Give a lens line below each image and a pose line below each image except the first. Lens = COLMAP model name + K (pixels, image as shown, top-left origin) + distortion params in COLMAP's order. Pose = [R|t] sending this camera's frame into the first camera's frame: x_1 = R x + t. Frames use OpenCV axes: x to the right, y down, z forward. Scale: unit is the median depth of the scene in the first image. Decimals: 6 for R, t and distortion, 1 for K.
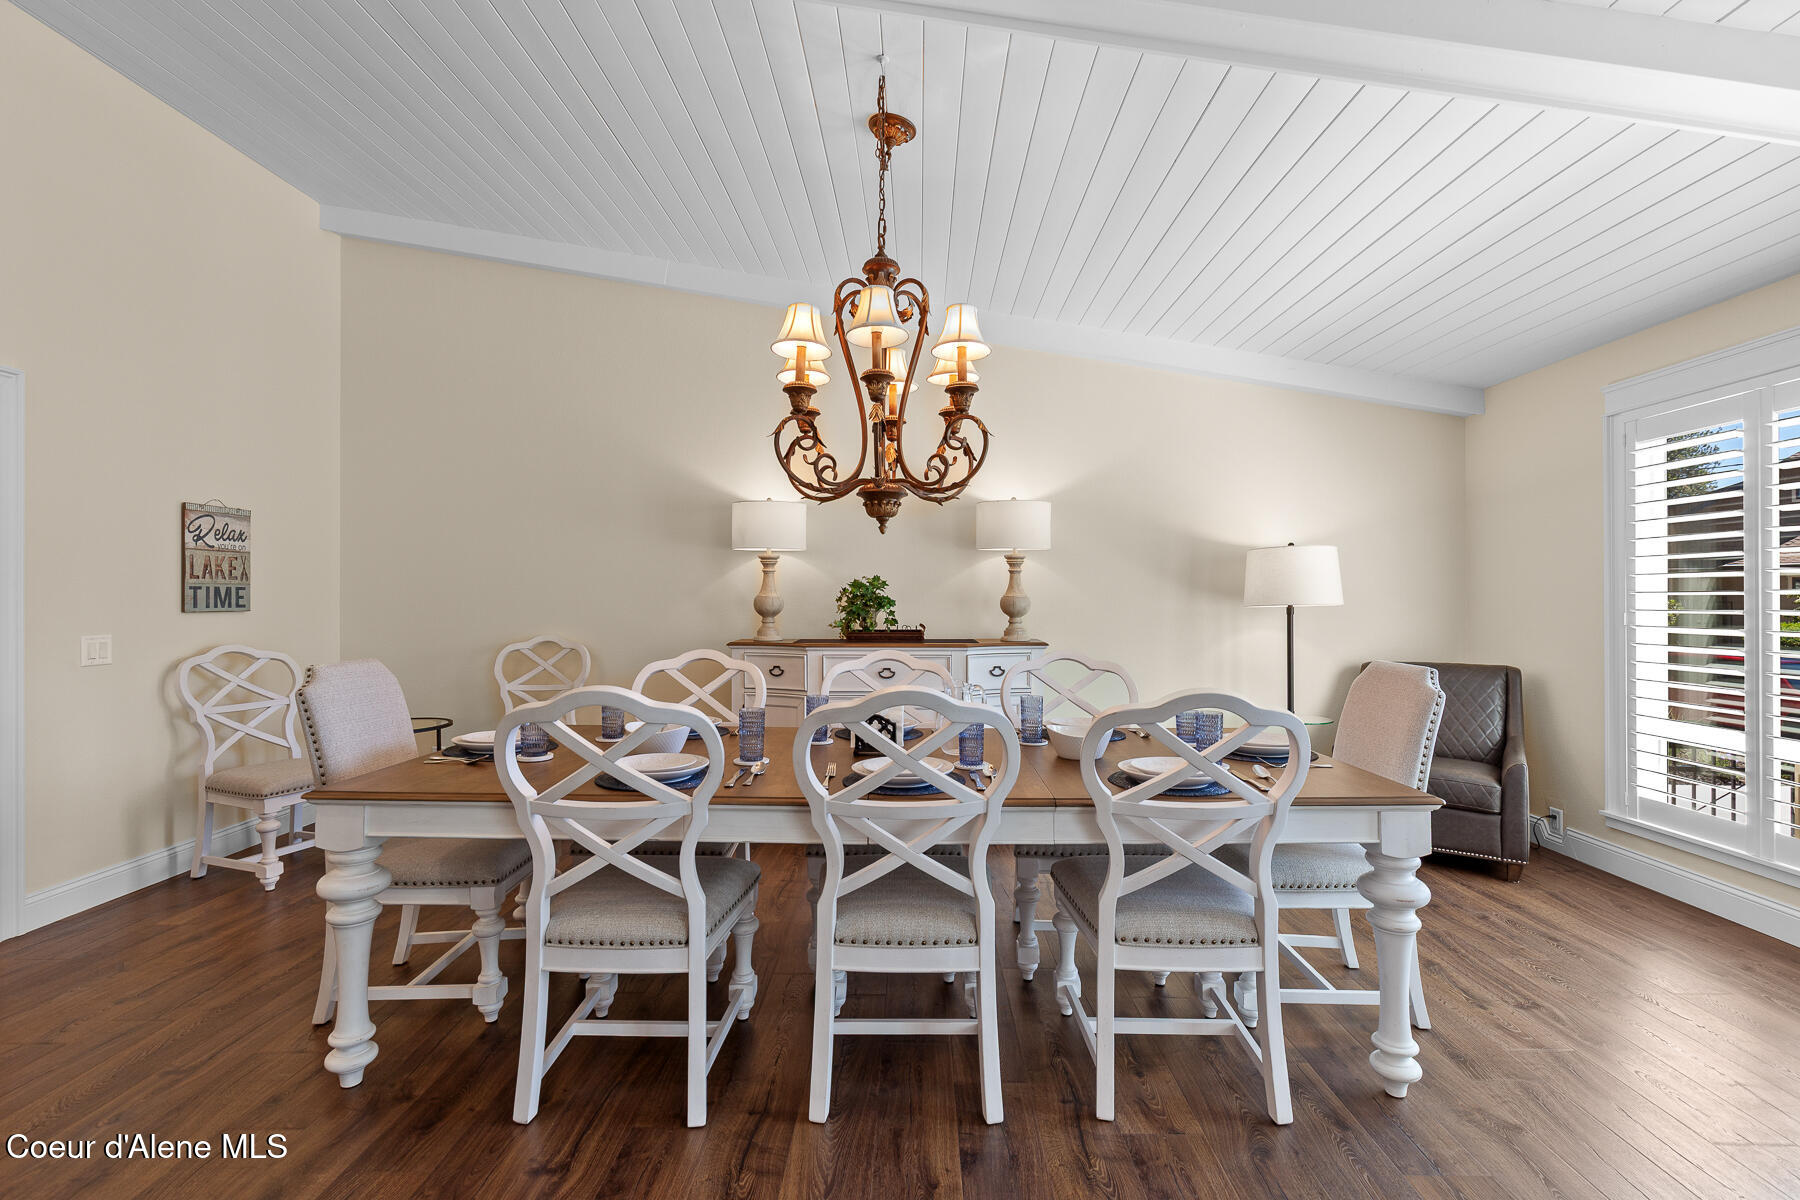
lens RADIAL K [[823.2, 0, 900.8], [0, 823.2, 595.2], [0, 0, 1]] dist [0.003708, 0.000368]
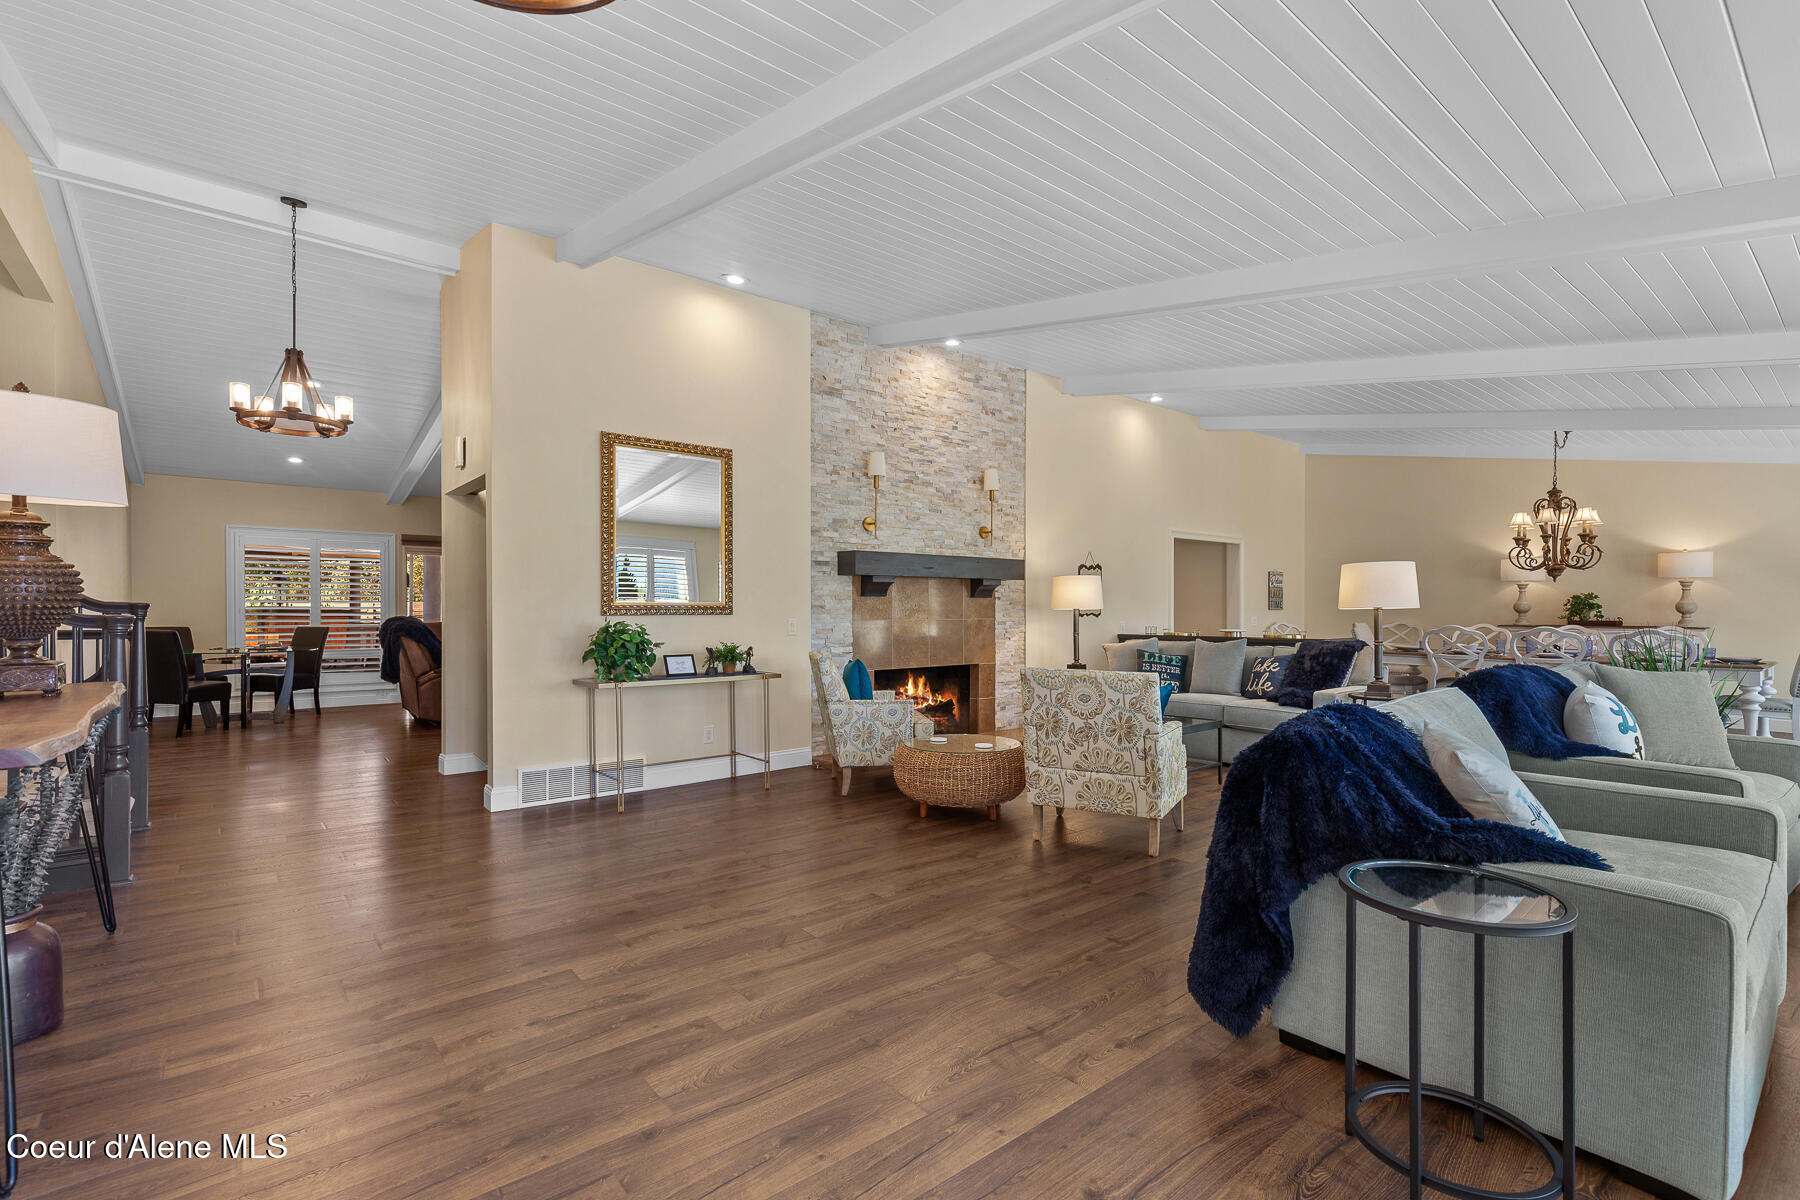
lens RADIAL K [[816.0, 0, 898.4], [0, 816.0, 610.6], [0, 0, 1]] dist [-0.001653, -0.000600]
pose [[0.651815, 0.001510, -0.758376, 0.413845], [-0.000003, 0.999998, 0.001988, 0.016579], [0.758378, -0.001294, 0.651814, -1.699340]]
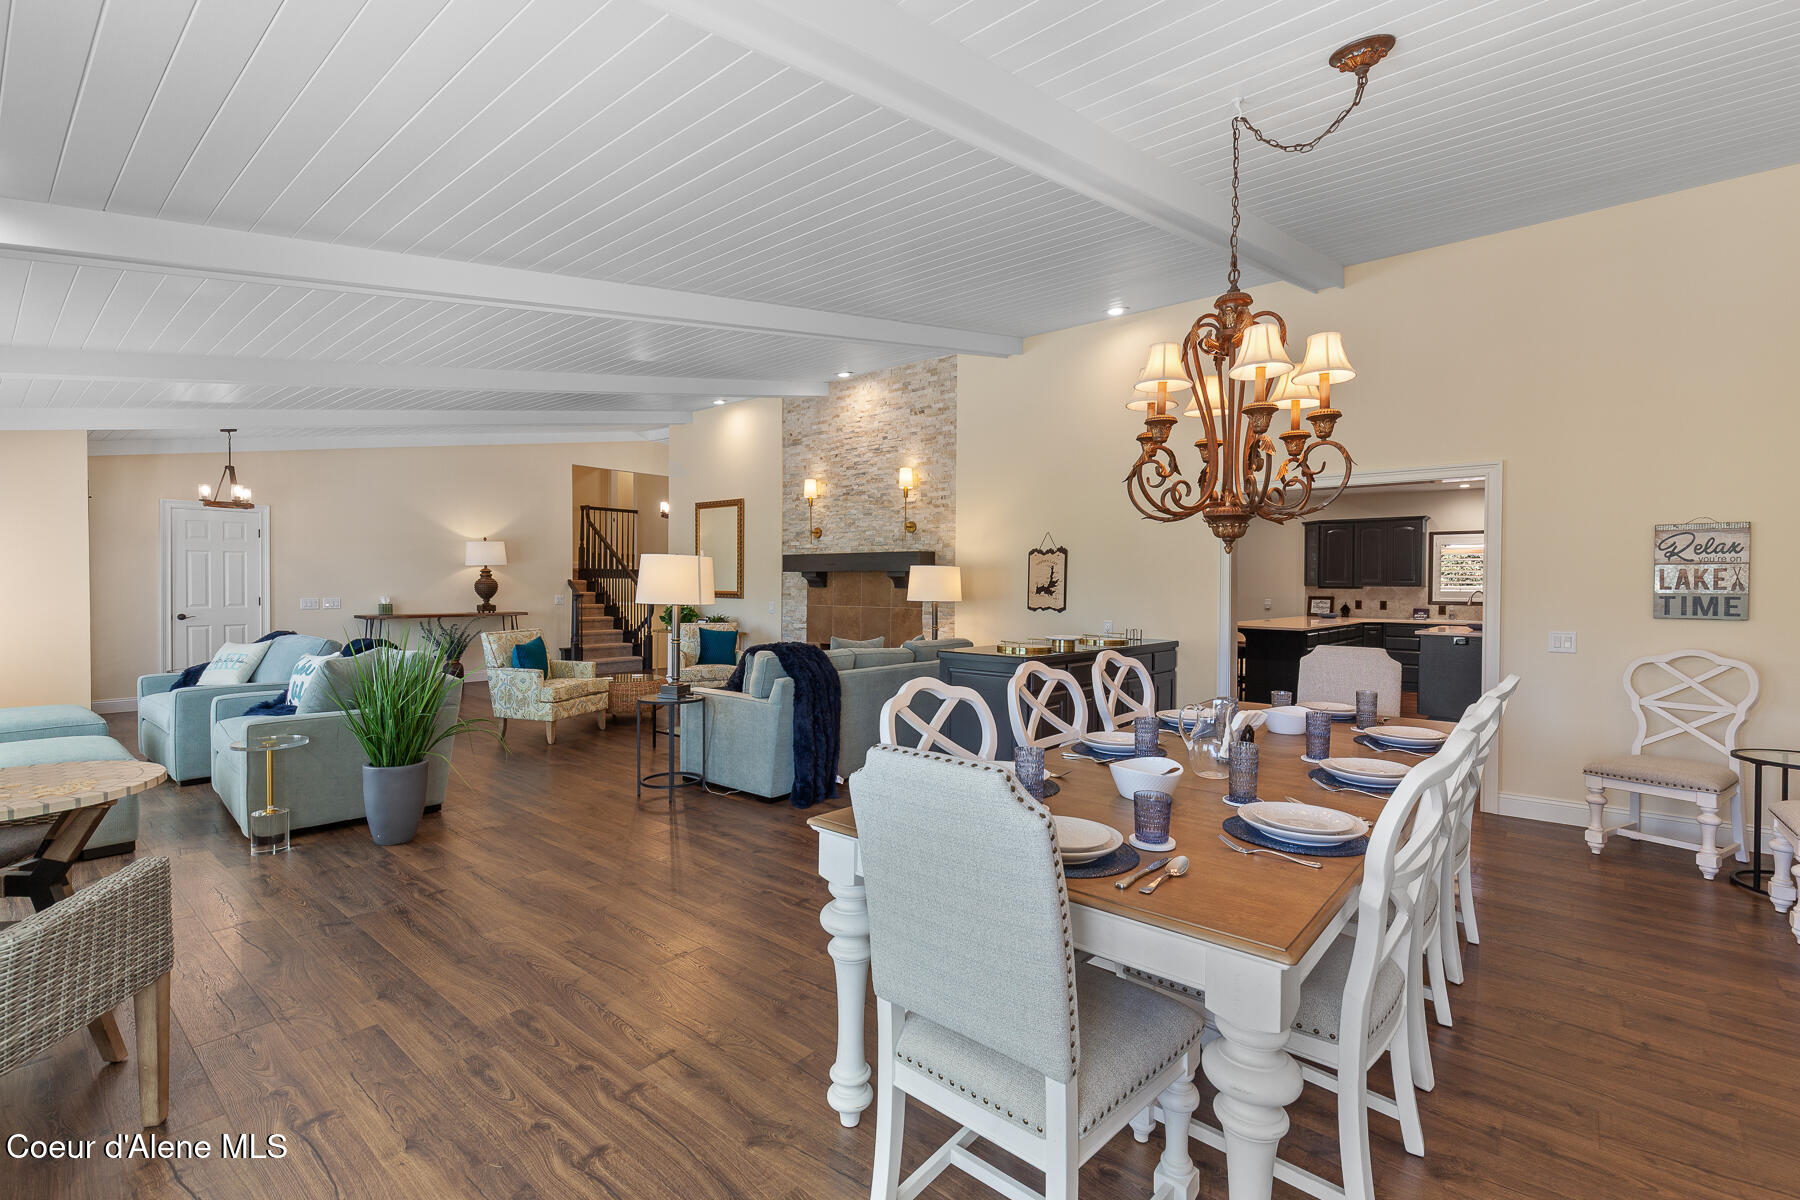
lens RADIAL K [[823.2, 0, 900.8], [0, 823.2, 595.2], [0, 0, 1]] dist [0.003708, 0.000368]
pose [[-0.636372, 0.003352, -0.771375, 0.684462], [-0.009156, 0.999887, 0.011898, -0.015010], [0.771328, 0.014634, -0.636269, 0.868237]]
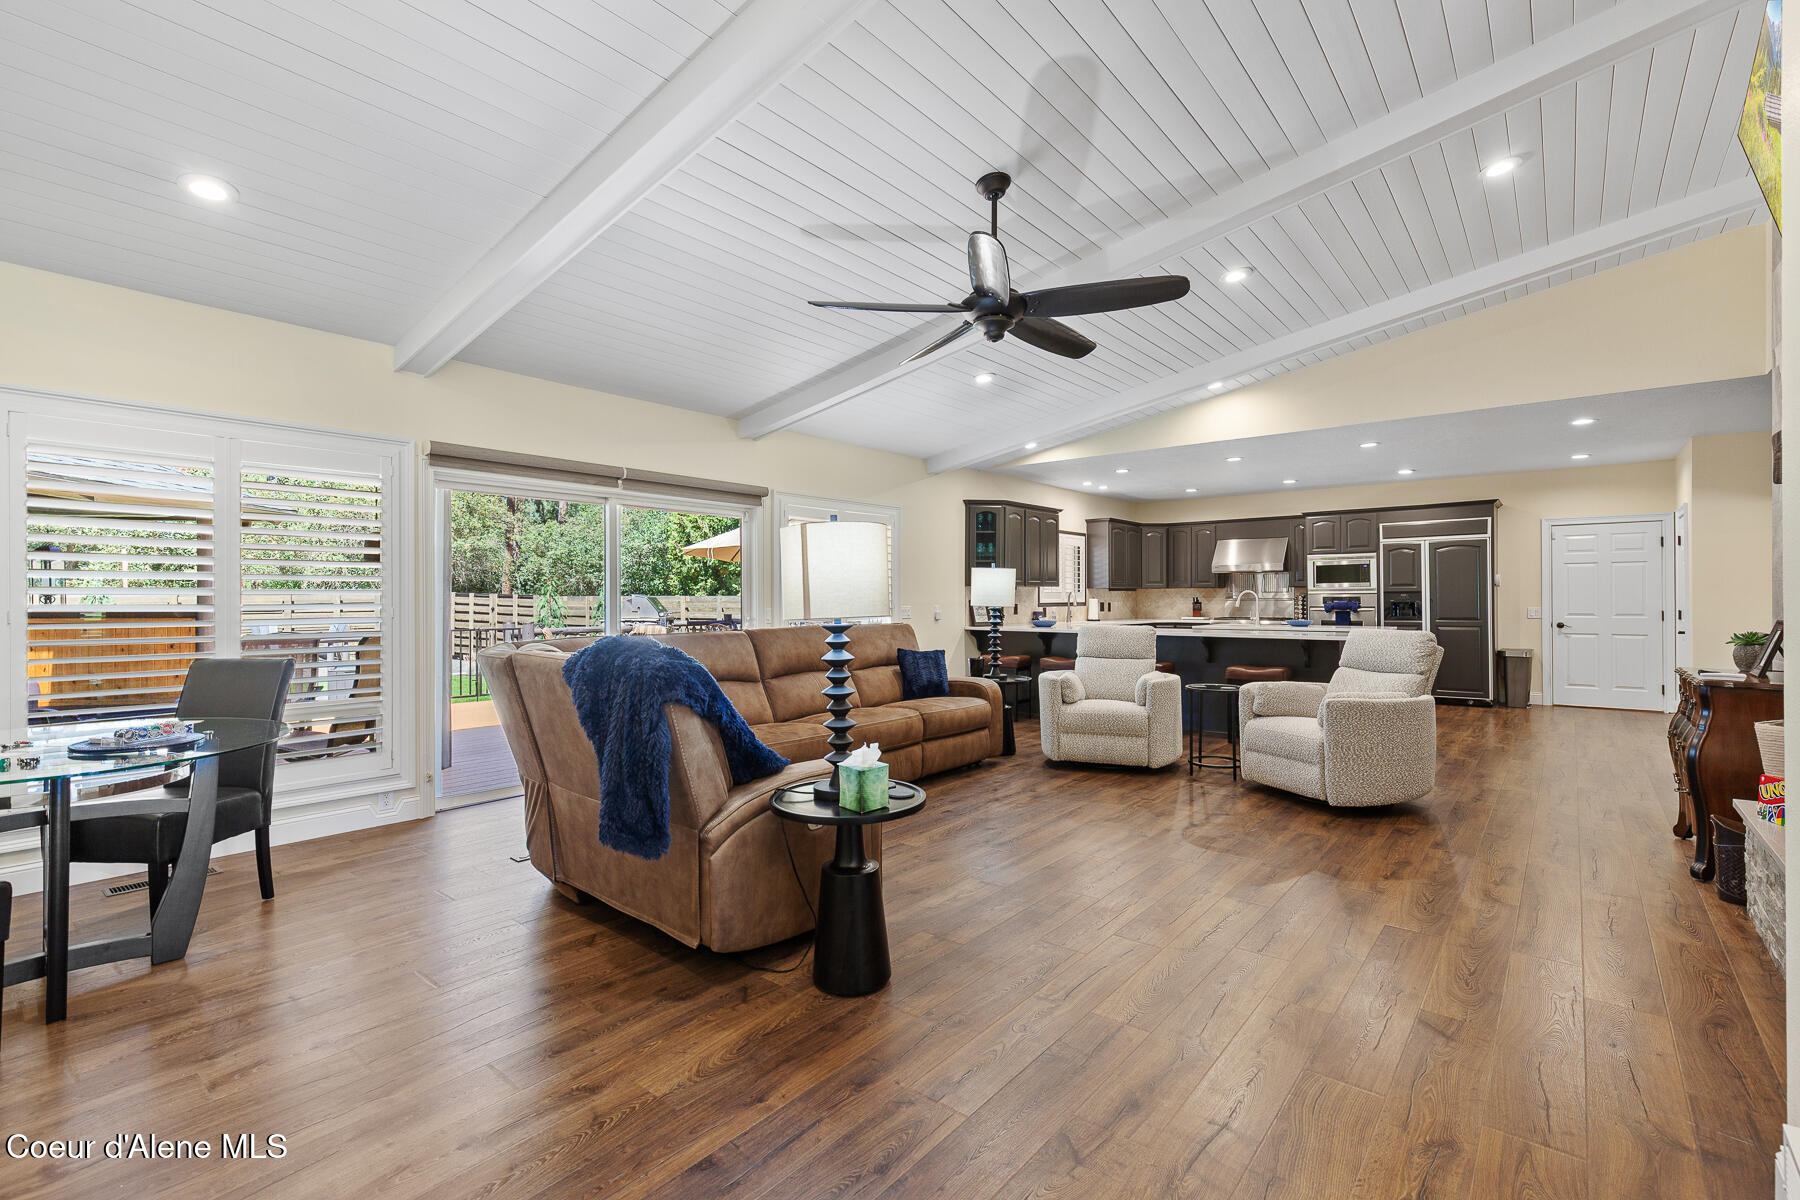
lens RADIAL K [[808.1, 0, 899.9], [0, 808.1, 593.3], [0, 0, 1]] dist [0.004435, -0.000156]
pose [[0.784008, -0.007329, -0.620707, -1.324482], [0.004667, 0.999972, -0.005912, 0.004200], [0.620733, 0.001738, 0.784020, -1.698148]]
